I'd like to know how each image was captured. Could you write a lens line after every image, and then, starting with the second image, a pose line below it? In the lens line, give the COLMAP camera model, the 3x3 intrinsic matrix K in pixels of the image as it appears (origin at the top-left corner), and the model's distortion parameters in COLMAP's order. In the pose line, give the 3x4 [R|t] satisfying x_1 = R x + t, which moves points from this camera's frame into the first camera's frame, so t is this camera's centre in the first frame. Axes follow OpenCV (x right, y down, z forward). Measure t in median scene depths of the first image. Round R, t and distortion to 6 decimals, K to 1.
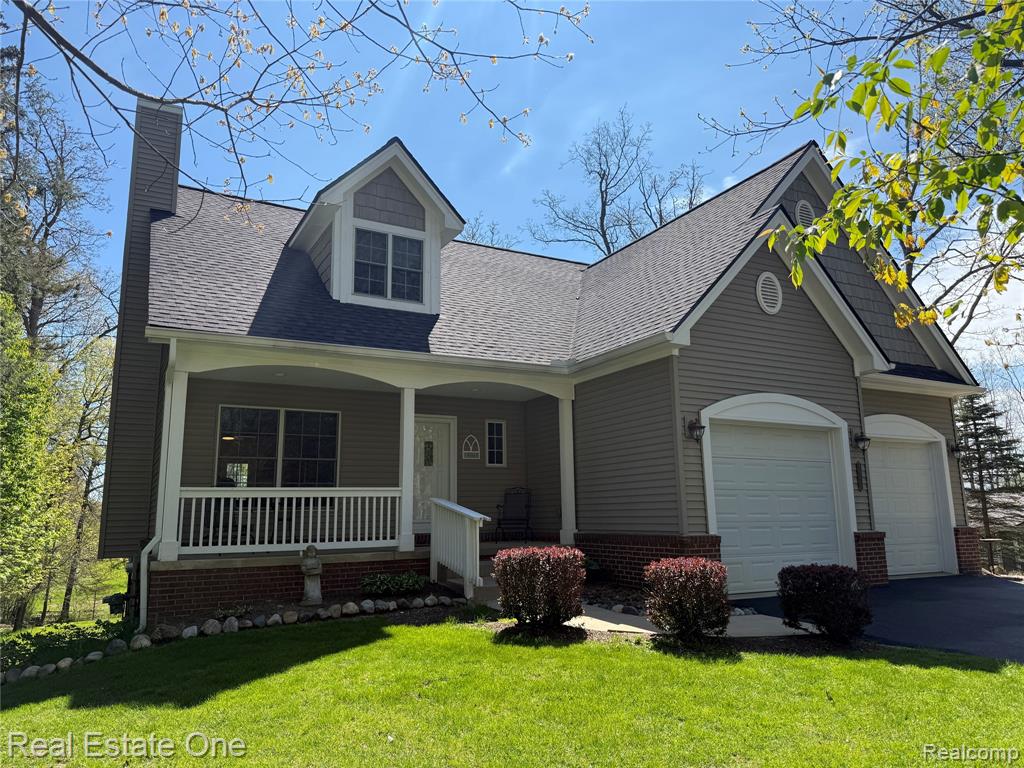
lens RADIAL K [[713.0, 0, 516.5], [0, 713.0, 387.0], [0, 0, 1]] dist [0.075393, -0.100521]
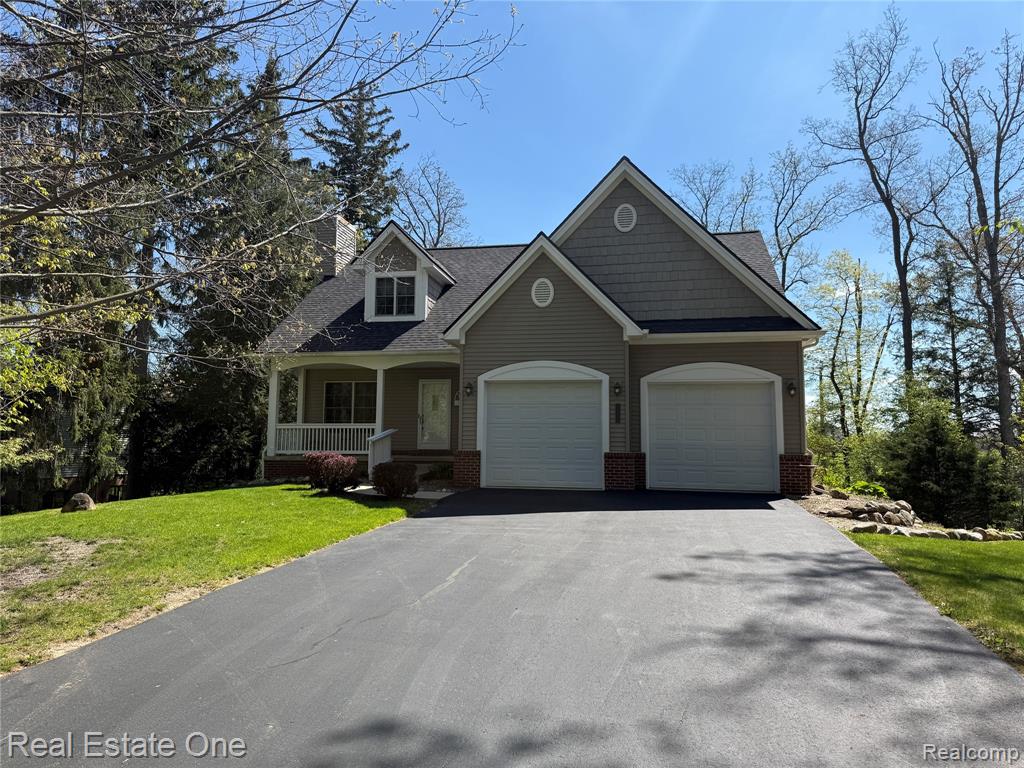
lens RADIAL K [[713.0, 0, 508.4], [0, 713.0, 382.2], [0, 0, 1]] dist [0.075393, -0.100521]
pose [[0.772250, -0.039171, -0.634110, 1.188754], [0.096172, 0.993803, 0.055732, -0.033937], [0.627998, -0.104023, 0.771231, -0.193834]]
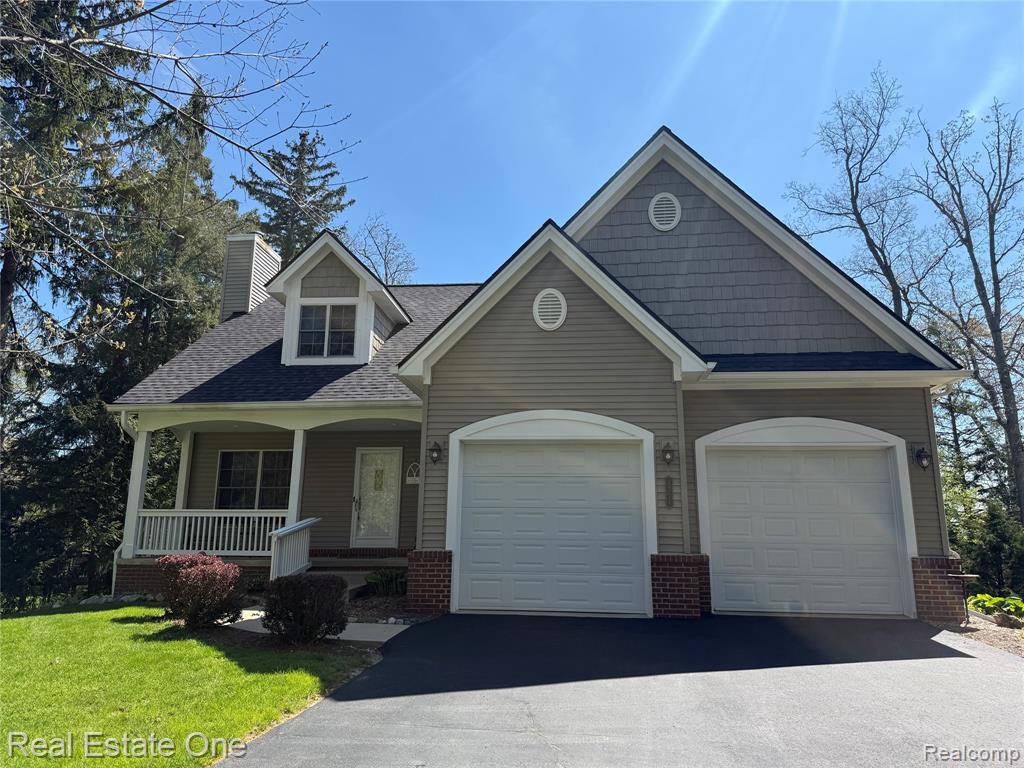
lens RADIAL K [[713.0, 0, 516.7], [0, 713.0, 386.2], [0, 0, 1]] dist [0.075393, -0.100521]
pose [[0.828974, -0.099693, -0.550330, 0.820984], [0.080942, 0.995011, -0.058324, 0.028587], [0.553399, 0.003804, 0.832908, 0.150051]]
